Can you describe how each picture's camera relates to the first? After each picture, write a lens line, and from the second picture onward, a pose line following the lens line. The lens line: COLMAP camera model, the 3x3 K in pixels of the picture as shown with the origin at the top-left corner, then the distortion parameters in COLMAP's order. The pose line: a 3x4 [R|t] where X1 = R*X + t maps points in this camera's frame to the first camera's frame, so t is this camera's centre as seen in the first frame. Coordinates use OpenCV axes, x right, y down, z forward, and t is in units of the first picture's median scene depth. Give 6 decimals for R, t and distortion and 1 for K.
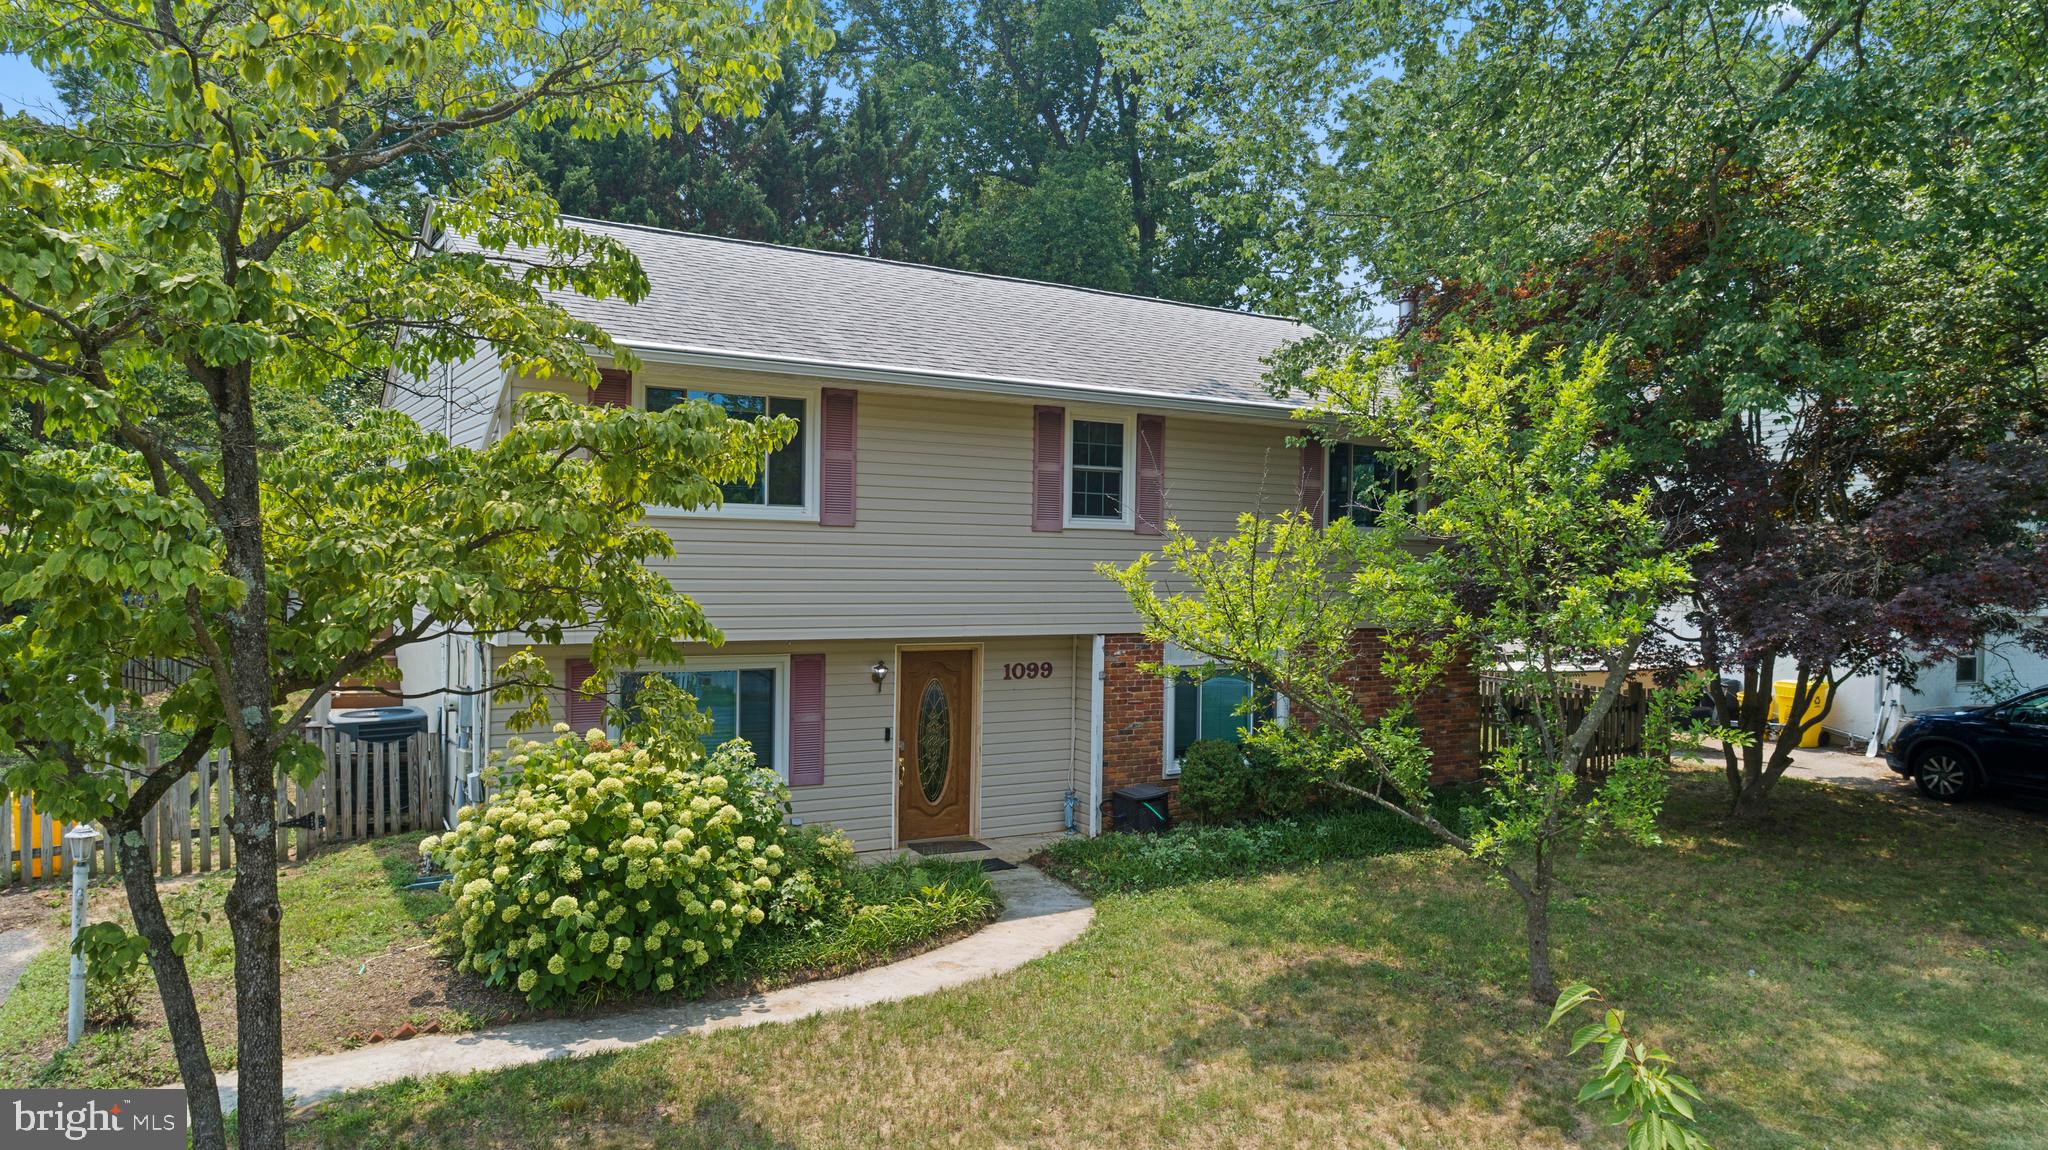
lens RADIAL K [[1322.7, 0, 1020.6], [0, 1322.7, 548.0], [0, 0, 1]] dist [0.001638, 0.000399]
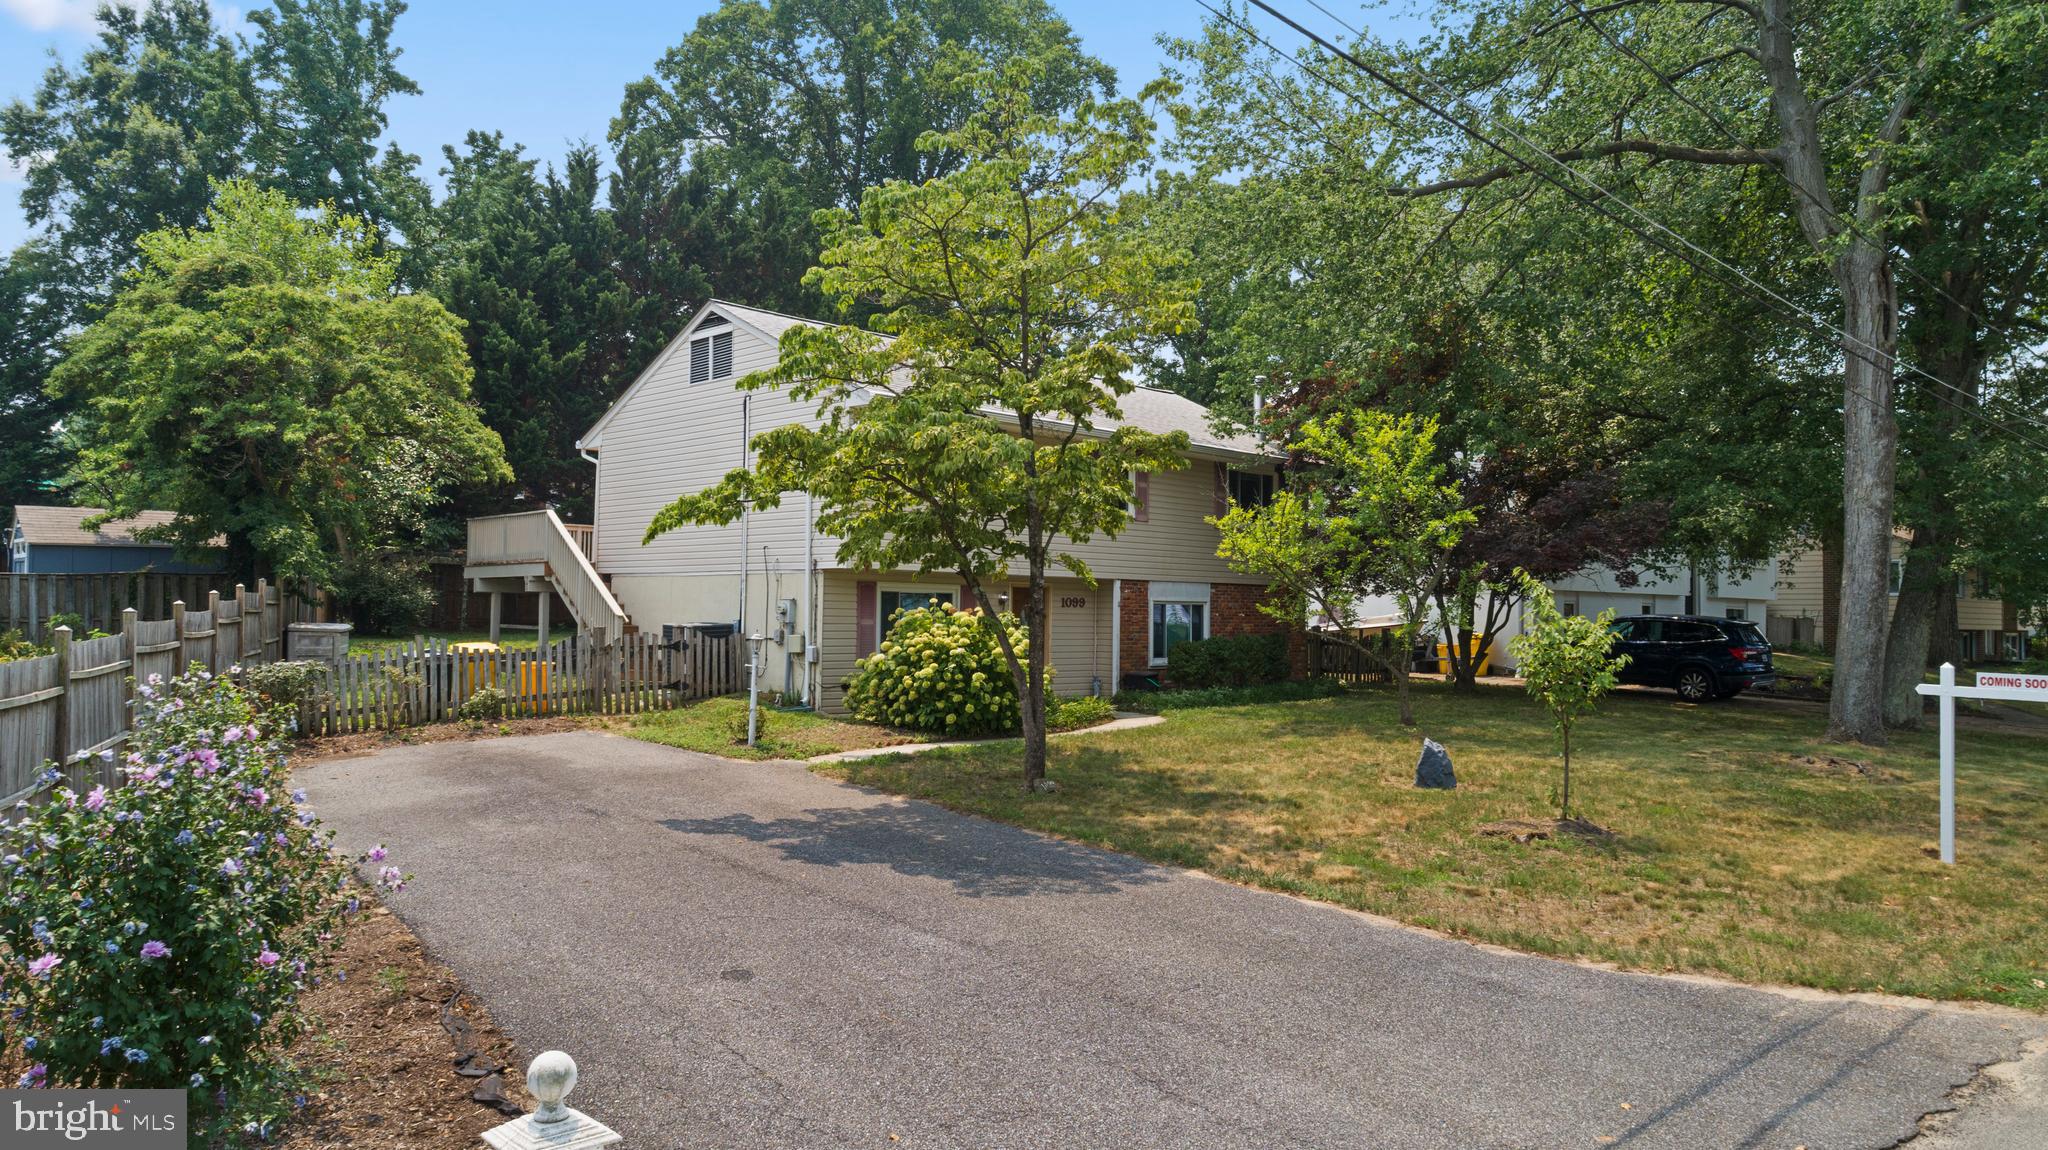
lens RADIAL K [[1378.8, 0, 1032.8], [0, 1378.8, 568.1], [0, 0, 1]] dist [-0.002889, 0.000342]
pose [[0.967562, 0.005049, 0.252583, -0.482845], [0.000904, 0.999725, -0.023447, 0.091968], [-0.252632, 0.022915, 0.967291, -0.648568]]
